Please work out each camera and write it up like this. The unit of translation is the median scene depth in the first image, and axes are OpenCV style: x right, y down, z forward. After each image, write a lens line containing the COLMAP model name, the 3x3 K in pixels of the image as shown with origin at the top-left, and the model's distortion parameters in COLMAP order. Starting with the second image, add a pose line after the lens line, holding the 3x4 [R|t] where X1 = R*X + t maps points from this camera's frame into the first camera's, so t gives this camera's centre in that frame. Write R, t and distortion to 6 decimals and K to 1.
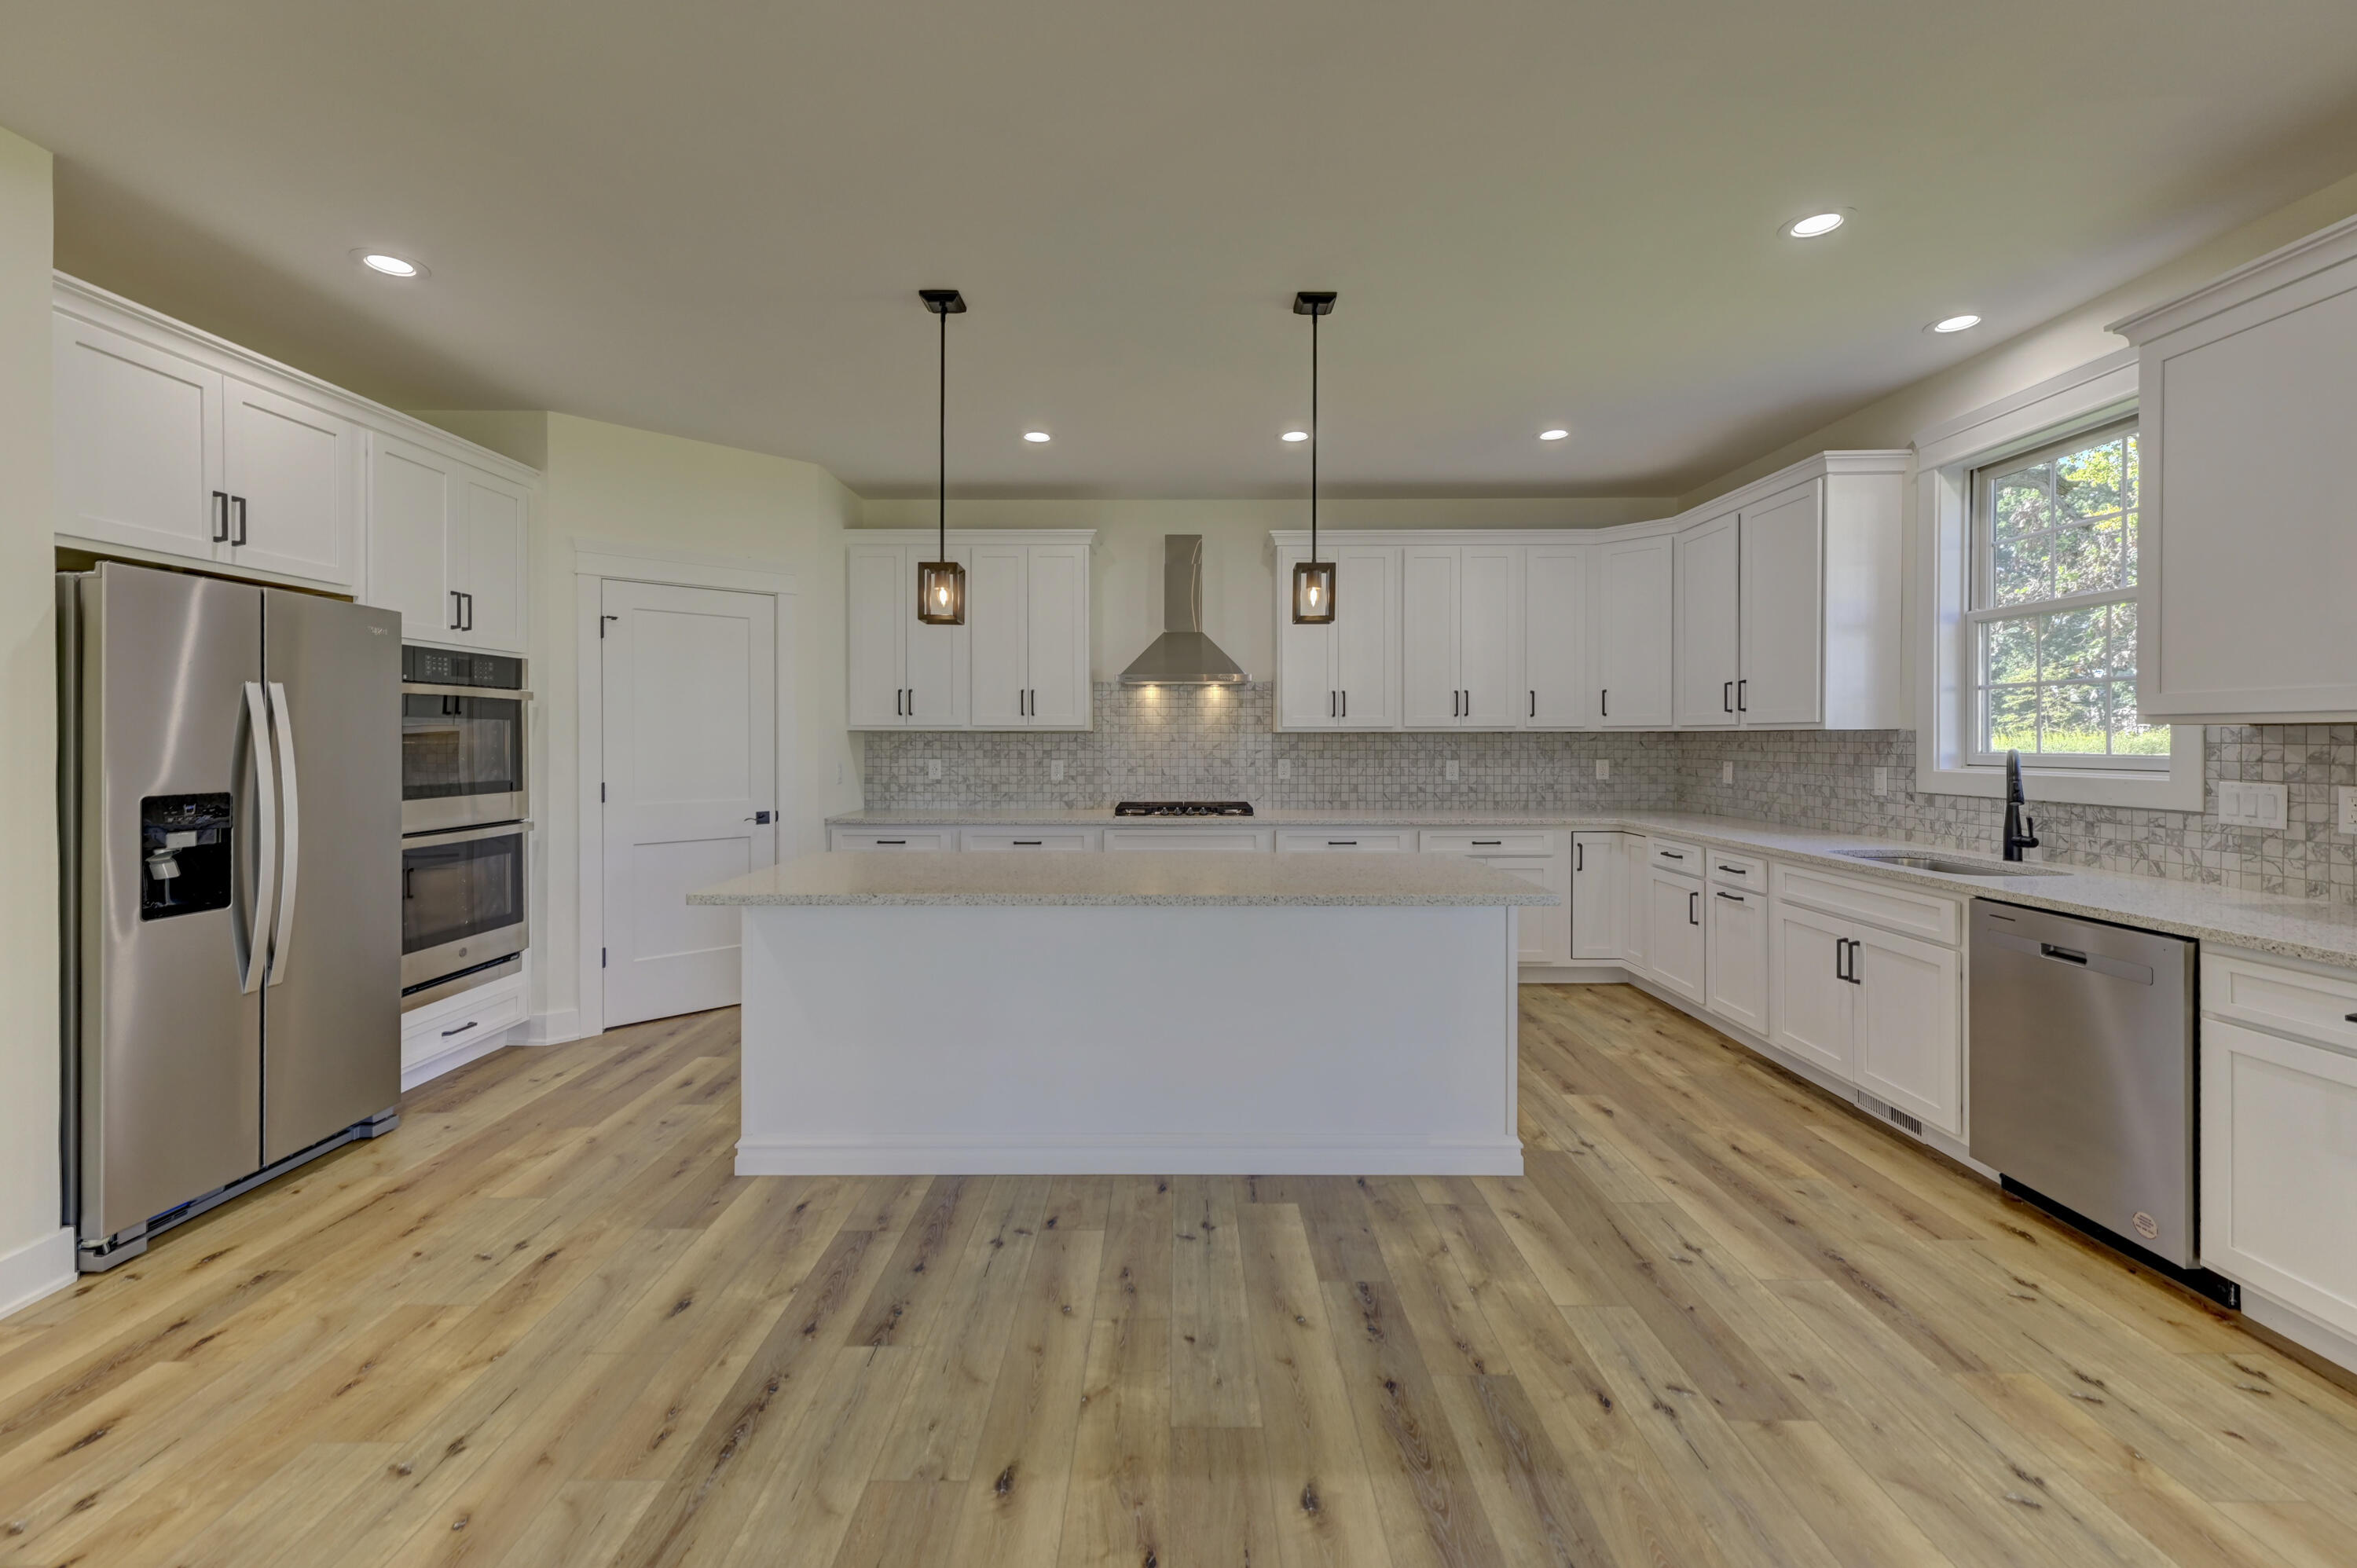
lens RADIAL K [[947.5, 0, 1165.4], [0, 947.5, 755.4], [0, 0, 1]] dist [0.007793, -0.003228]
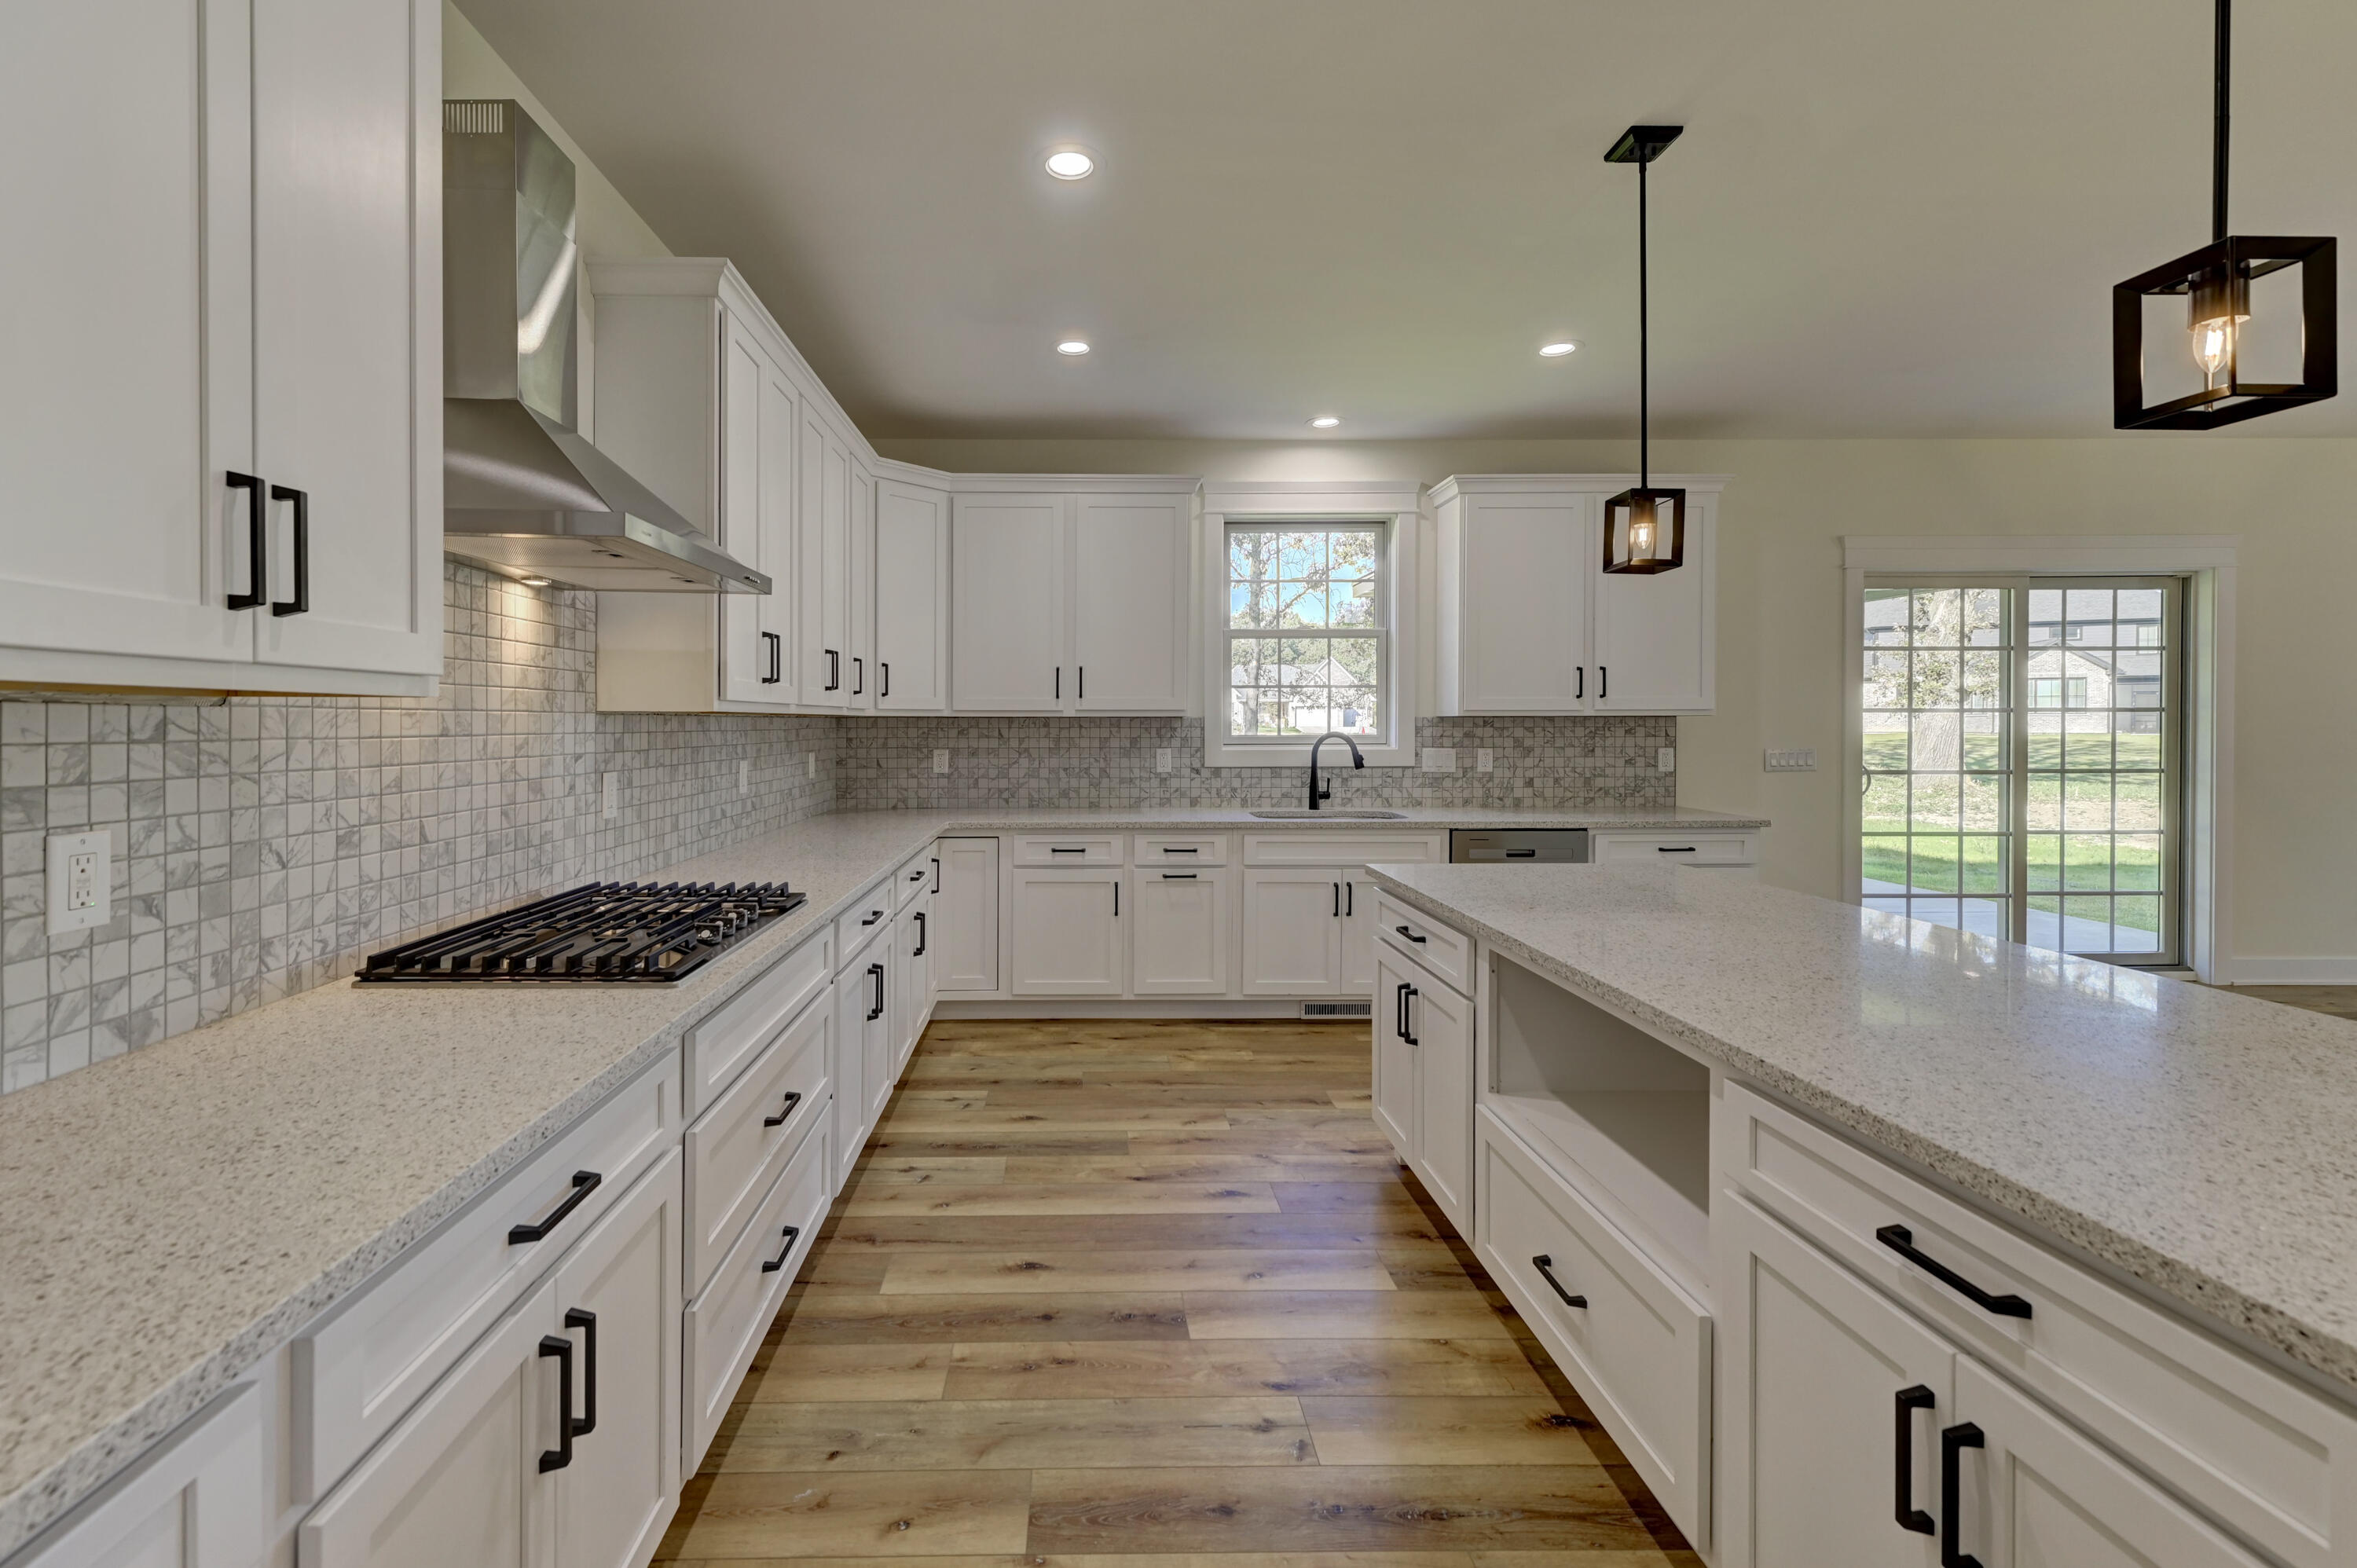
lens RADIAL K [[998.7, 0, 1064.8], [0, 998.7, 745.5], [0, 0, 1]] dist [0.007764, -0.000891]
pose [[-0.022360, -0.021789, 0.999513, -0.452181], [0.019656, 0.999560, 0.022230, -0.019644], [-0.999557, 0.020144, -0.021922, 1.058055]]
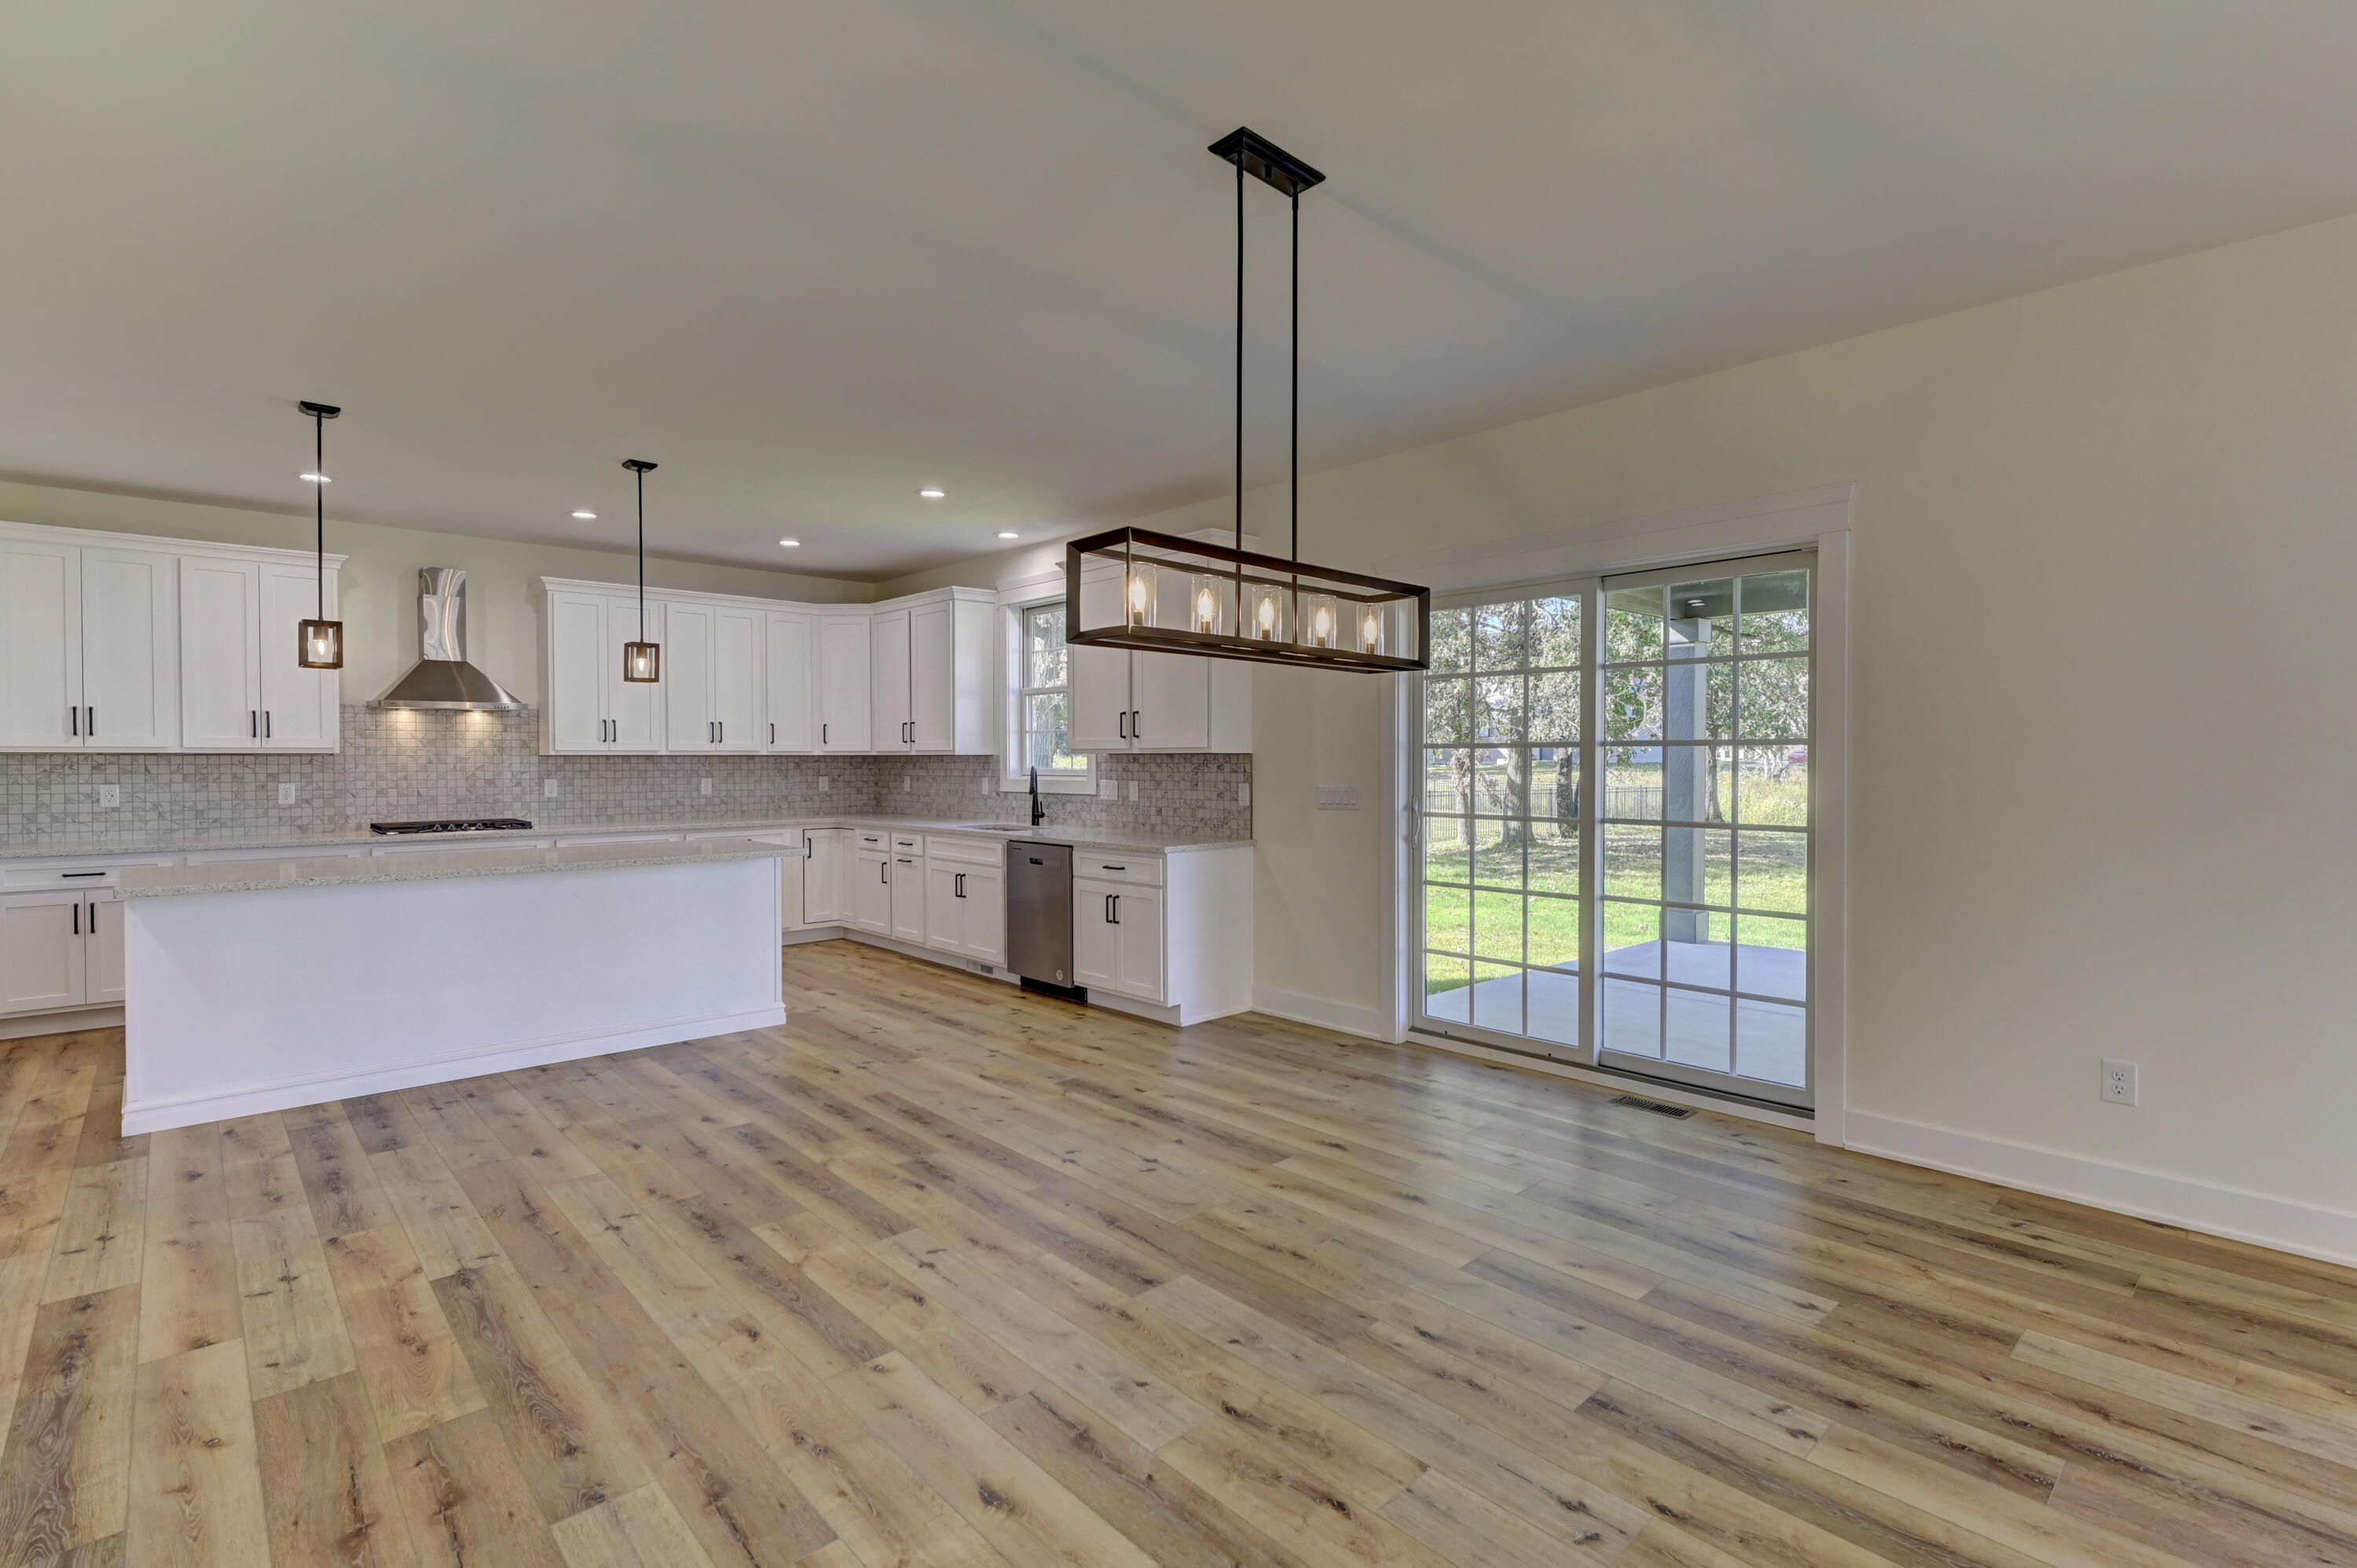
lens RADIAL K [[1140.5, 0, 1175.1], [0, 1140.5, 764.3], [0, 0, 1]] dist [0.013411, -0.004196]
pose [[0.739776, -0.003338, 0.672845, -0.310121], [0.013223, 0.999867, -0.009579, 0.011837], [-0.672723, 0.015983, 0.739722, -0.632251]]
